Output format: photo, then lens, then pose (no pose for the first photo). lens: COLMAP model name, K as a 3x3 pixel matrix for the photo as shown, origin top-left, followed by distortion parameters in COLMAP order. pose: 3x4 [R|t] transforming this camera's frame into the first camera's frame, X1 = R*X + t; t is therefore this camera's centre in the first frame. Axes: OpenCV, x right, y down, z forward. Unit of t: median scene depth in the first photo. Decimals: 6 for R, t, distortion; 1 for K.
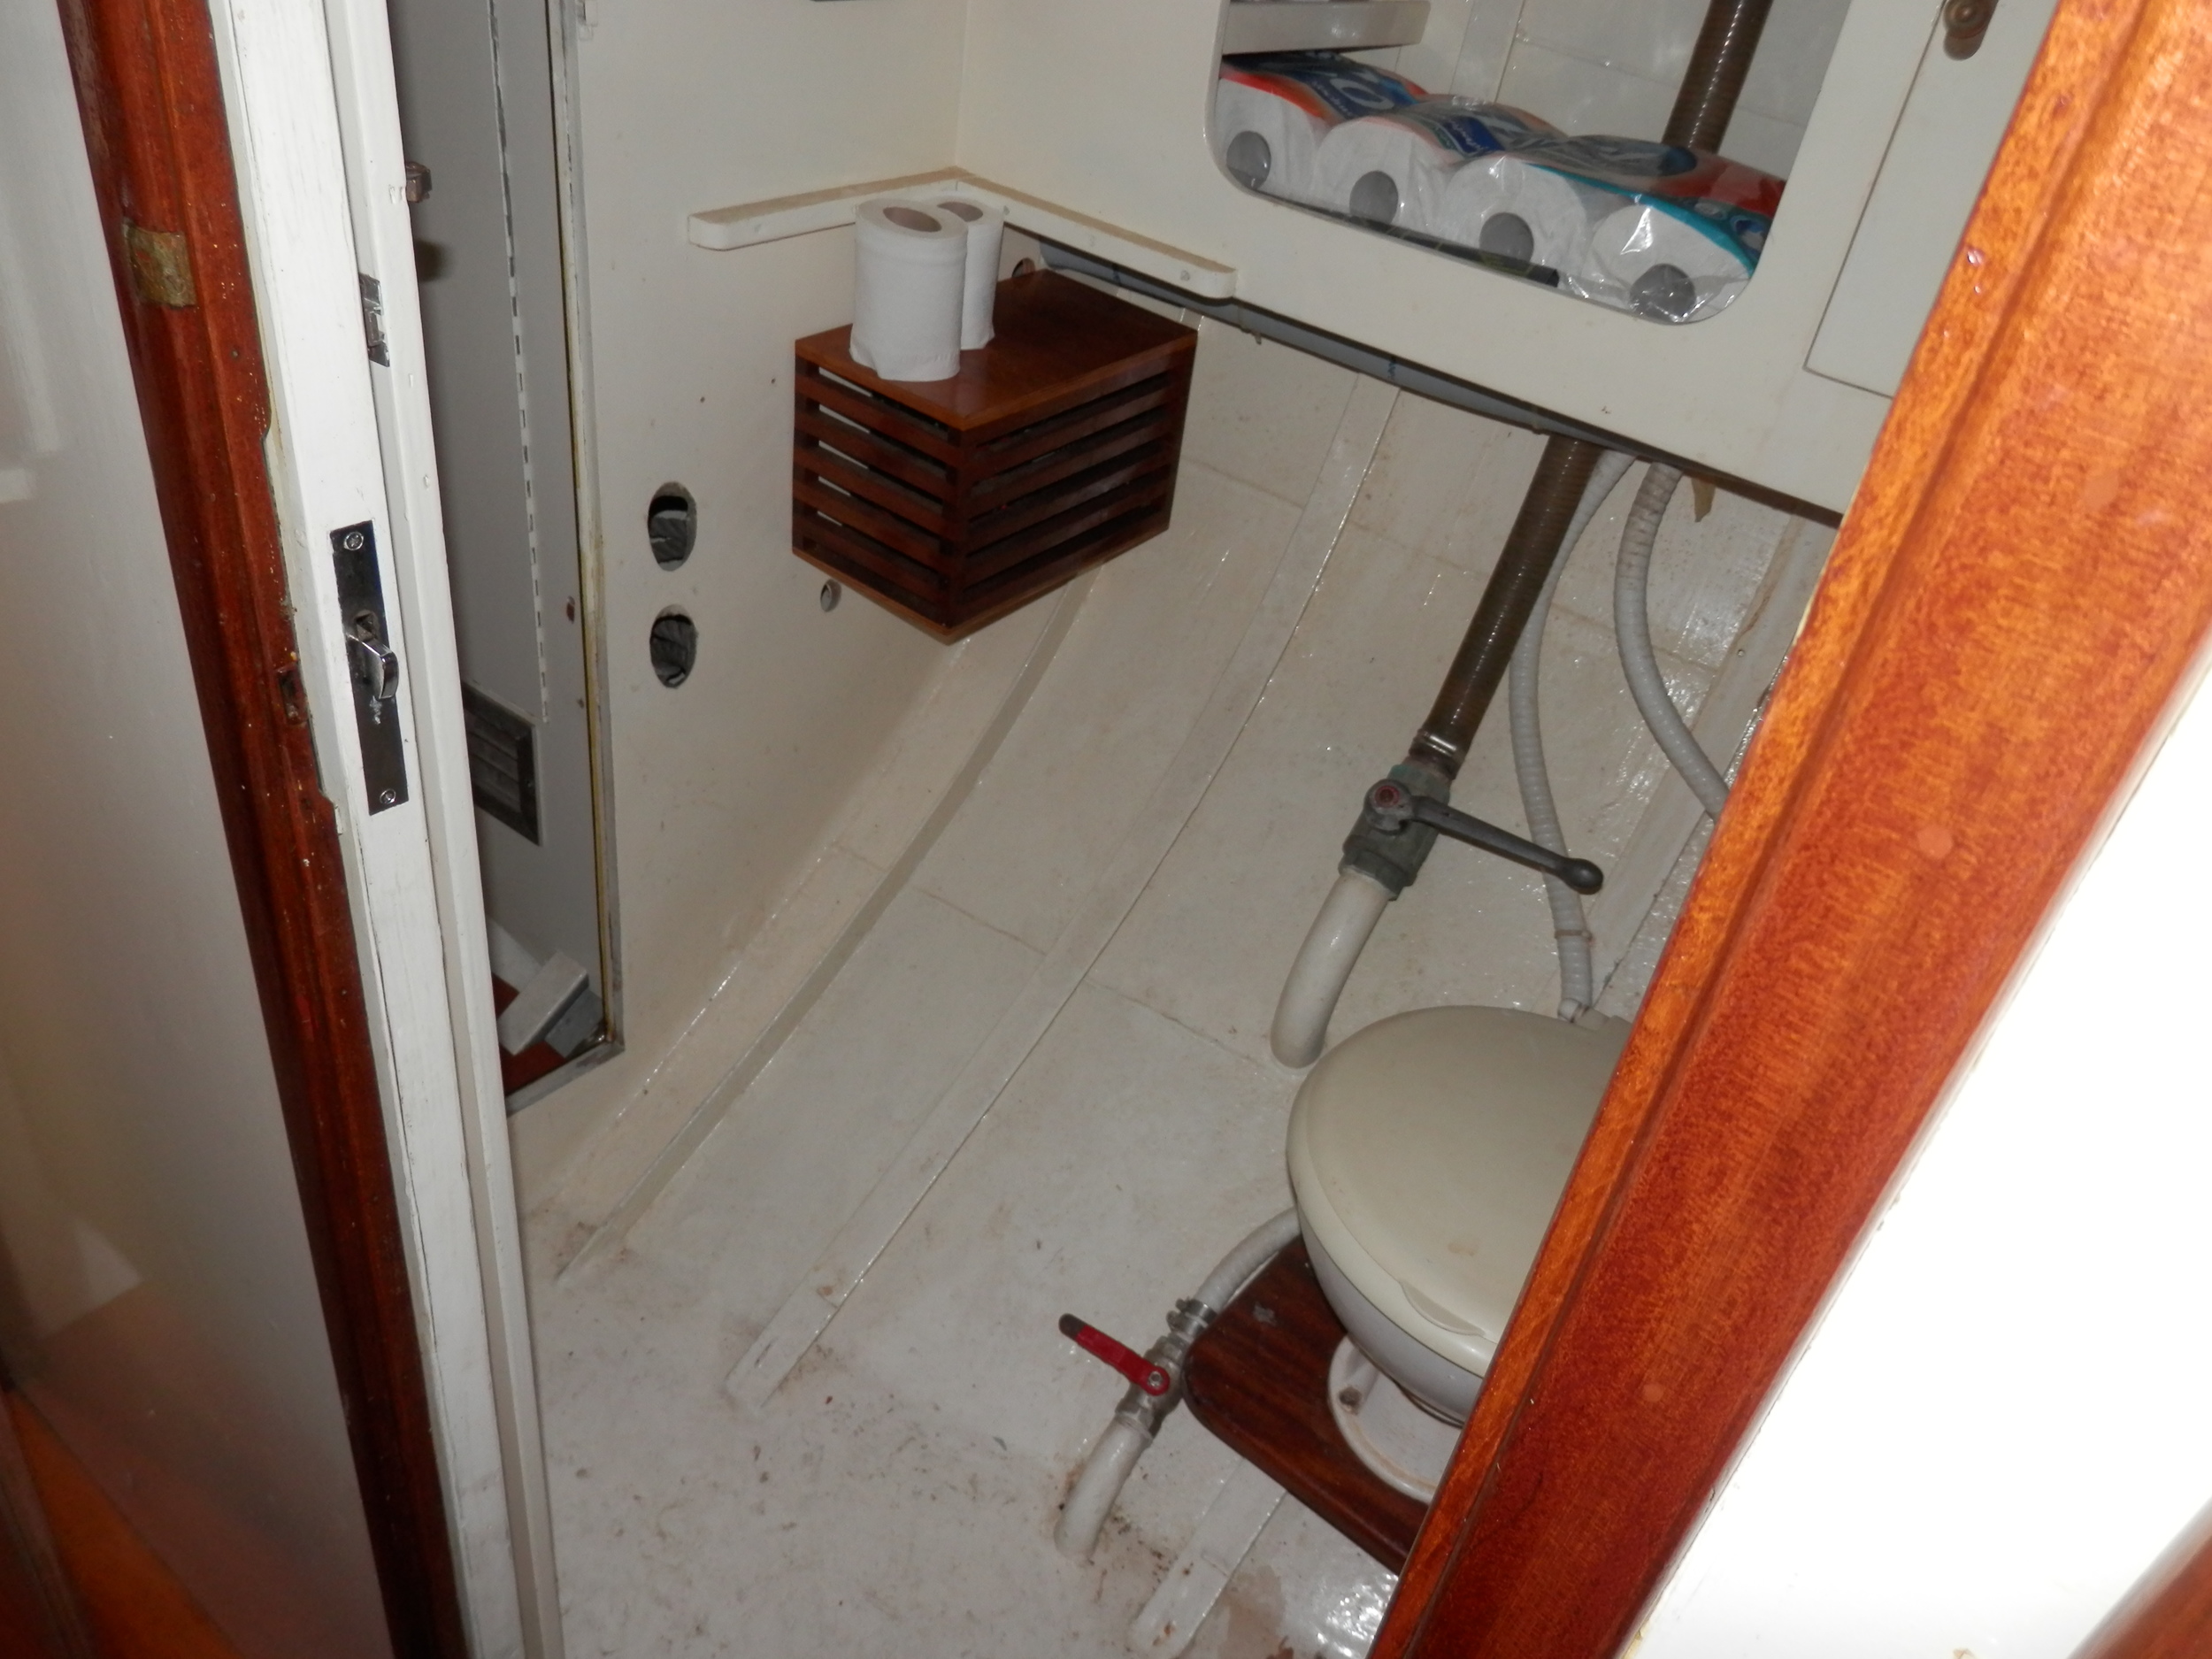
lens RADIAL K [[1642.5, 0, 1103.7], [0, 1642.5, 828.9], [0, 0, 1]] dist [-0.012264, -0.000428]
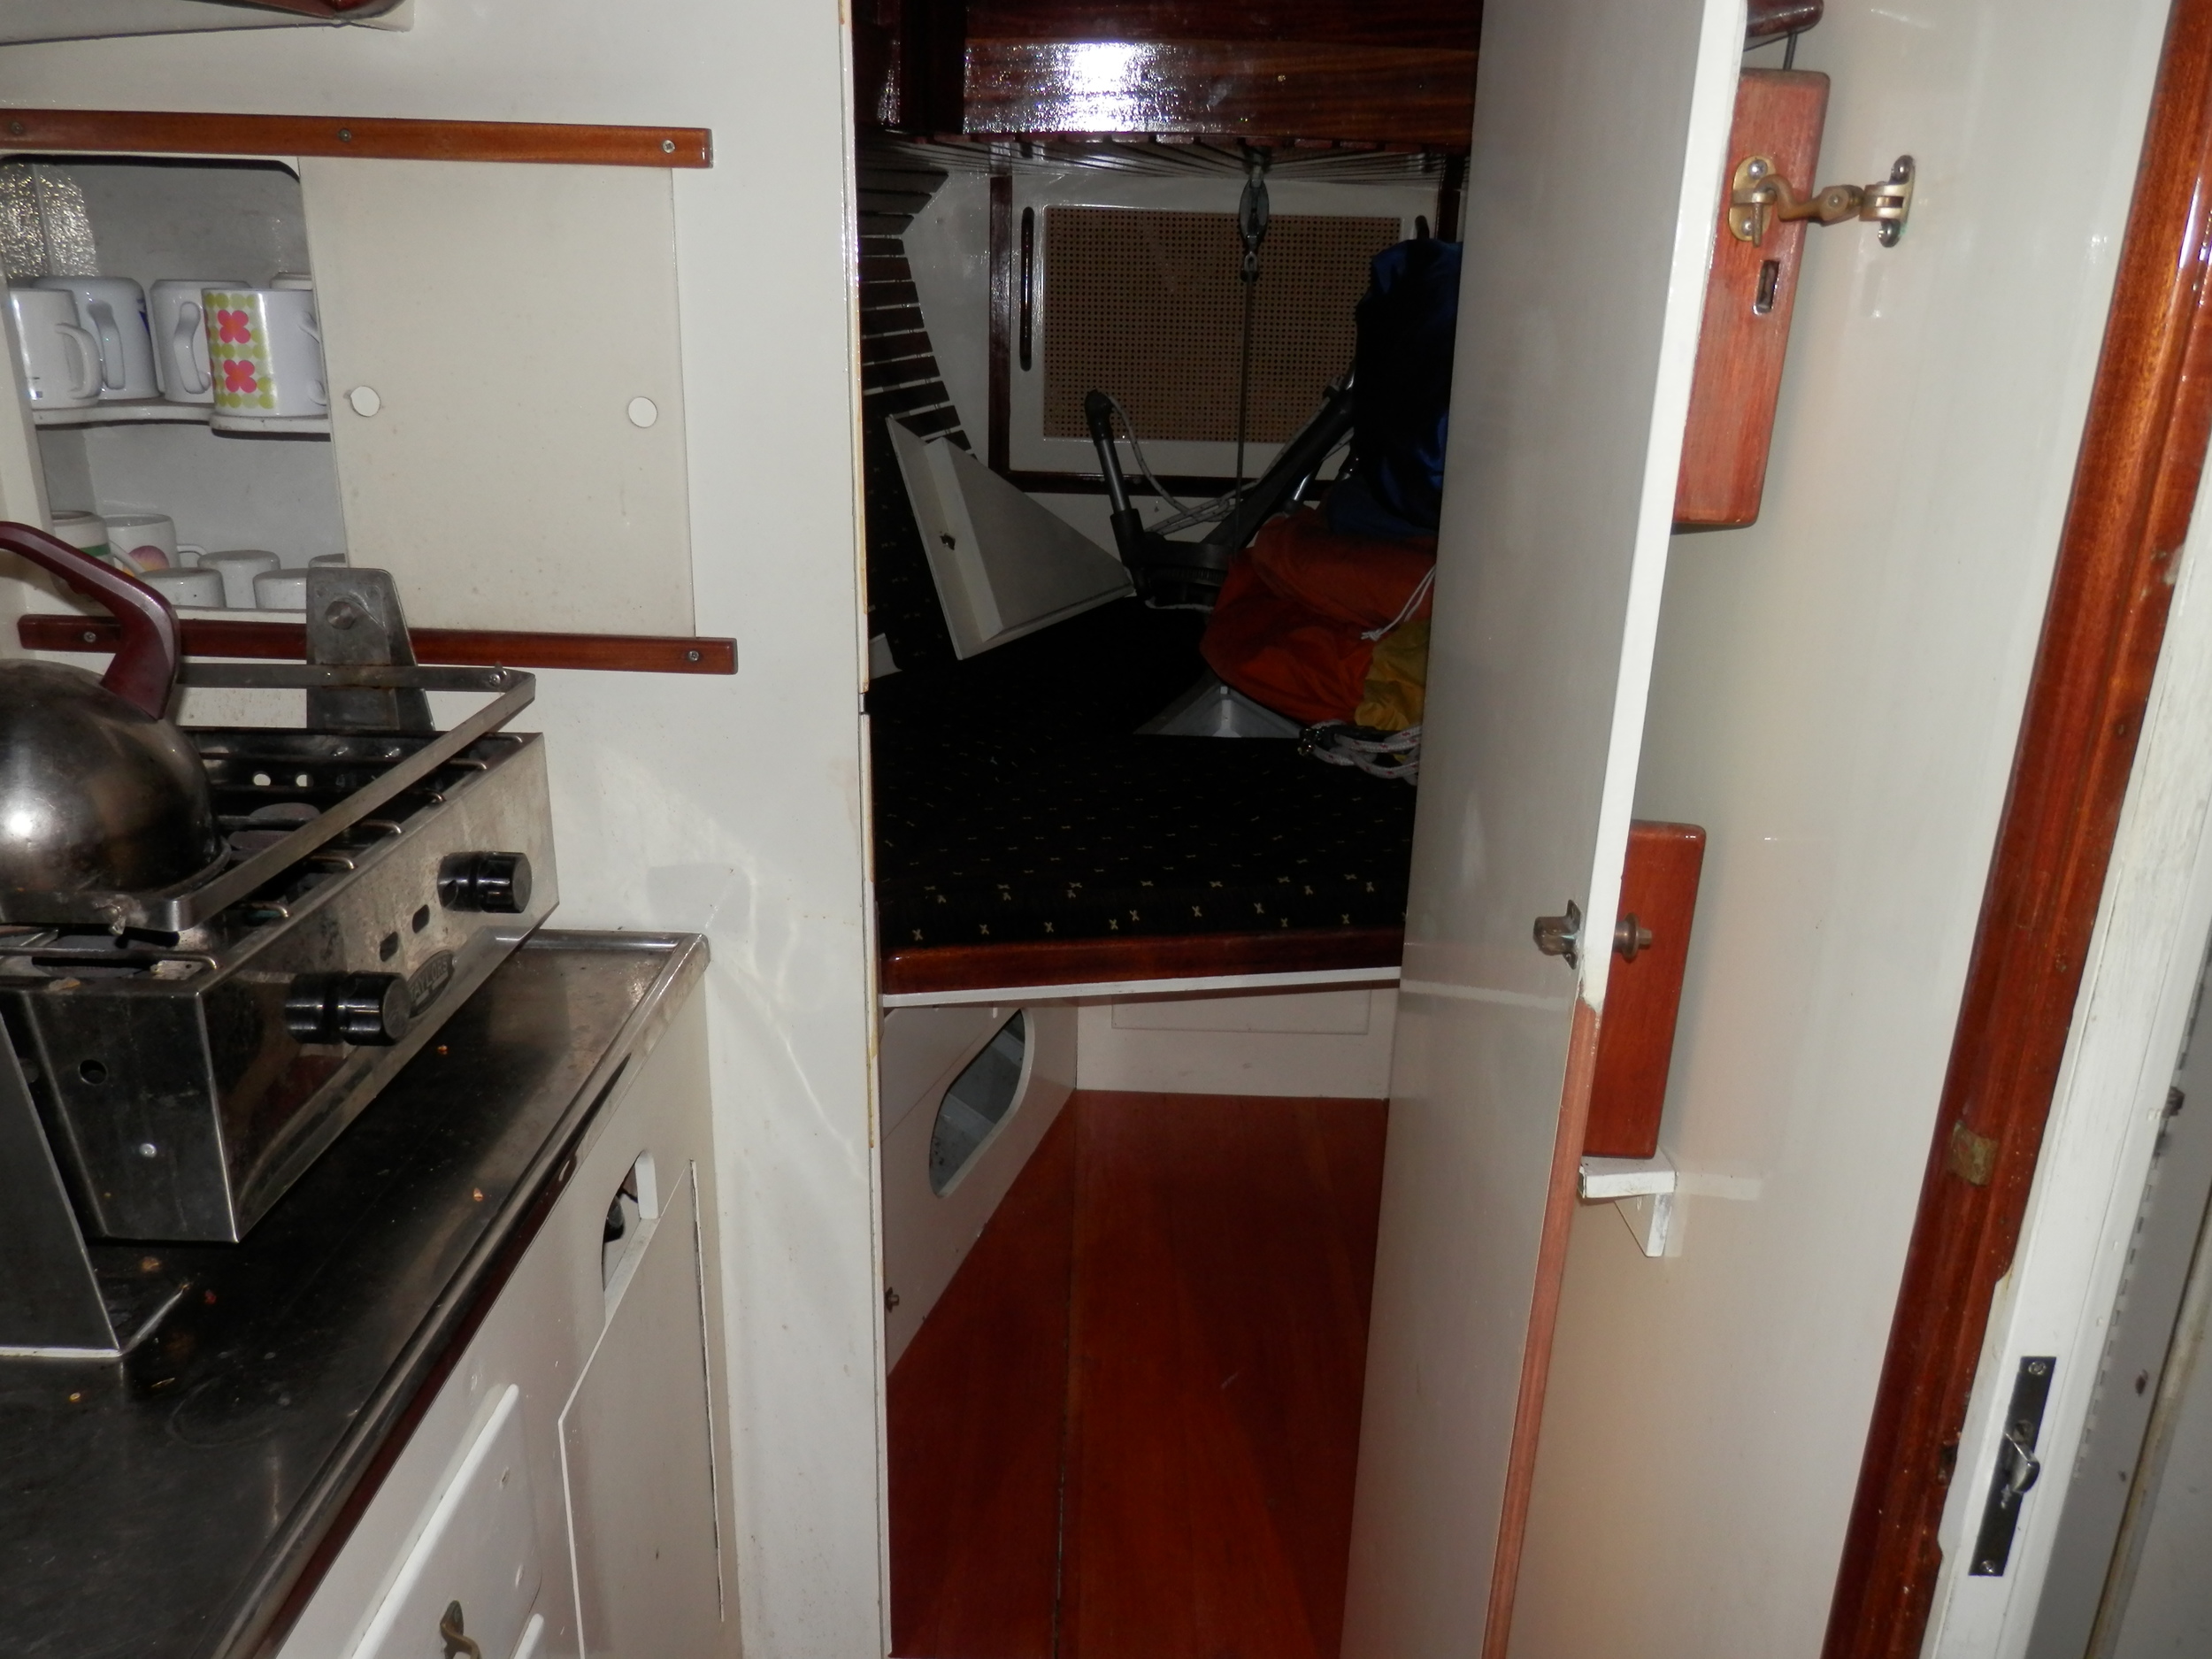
lens RADIAL K [[1642.5, 0, 1104.3], [0, 1642.5, 835.6], [0, 0, 1]] dist [-0.012264, -0.000428]
pose [[0.615121, 0.130692, -0.777526, 0.022512], [-0.402032, 0.900318, -0.166726, -0.044344], [0.678231, 0.415147, 0.606347, -0.396284]]
